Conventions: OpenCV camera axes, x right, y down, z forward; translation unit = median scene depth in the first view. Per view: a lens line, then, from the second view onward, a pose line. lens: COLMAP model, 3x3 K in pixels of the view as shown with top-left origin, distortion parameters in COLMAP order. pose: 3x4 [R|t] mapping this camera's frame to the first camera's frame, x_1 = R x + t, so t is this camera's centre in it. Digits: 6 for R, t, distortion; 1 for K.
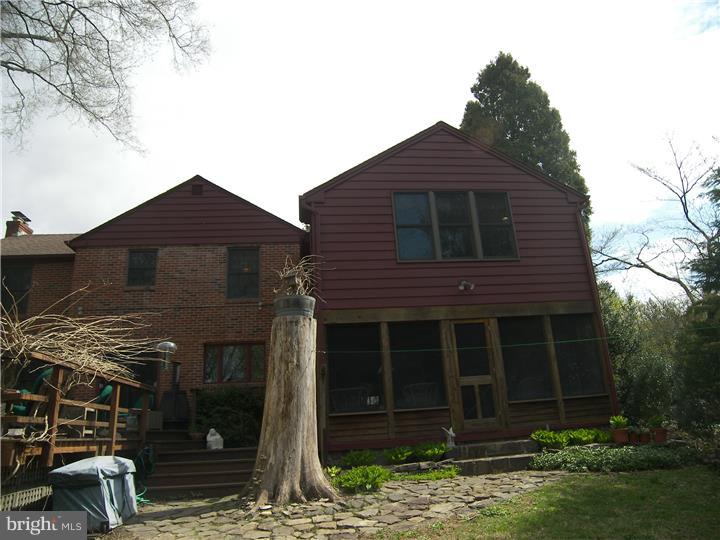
lens RADIAL K [[501.1, 0, 368.5], [0, 501.1, 271.4], [0, 0, 1]] dist [-0.145373, 0.105147]
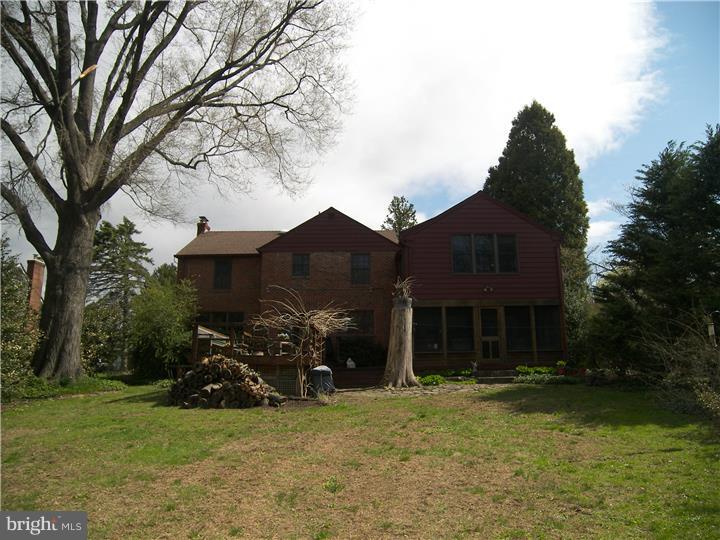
lens RADIAL K [[501.1, 0, 368.5], [0, 501.1, 271.4], [0, 0, 1]] dist [-0.145373, 0.105147]
pose [[0.993222, 0.032815, -0.111507, -0.045429], [-0.020227, 0.993480, 0.112199, -0.239727], [0.114462, -0.109183, 0.987410, -0.904113]]
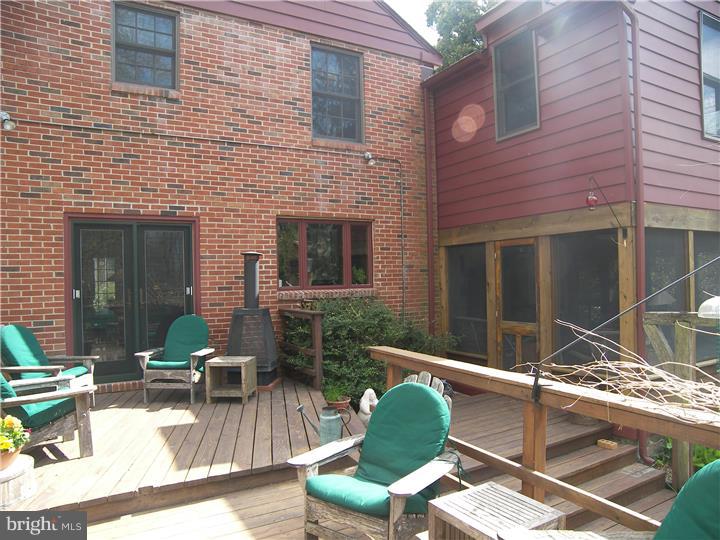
lens RADIAL K [[501.1, 0, 368.5], [0, 501.1, 271.4], [0, 0, 1]] dist [-0.145373, 0.105147]
pose [[0.914184, 0.046934, 0.402573, -0.576123], [-0.162943, 0.952026, 0.259028, 0.057366], [-0.371103, -0.302395, 0.877975, 0.579667]]
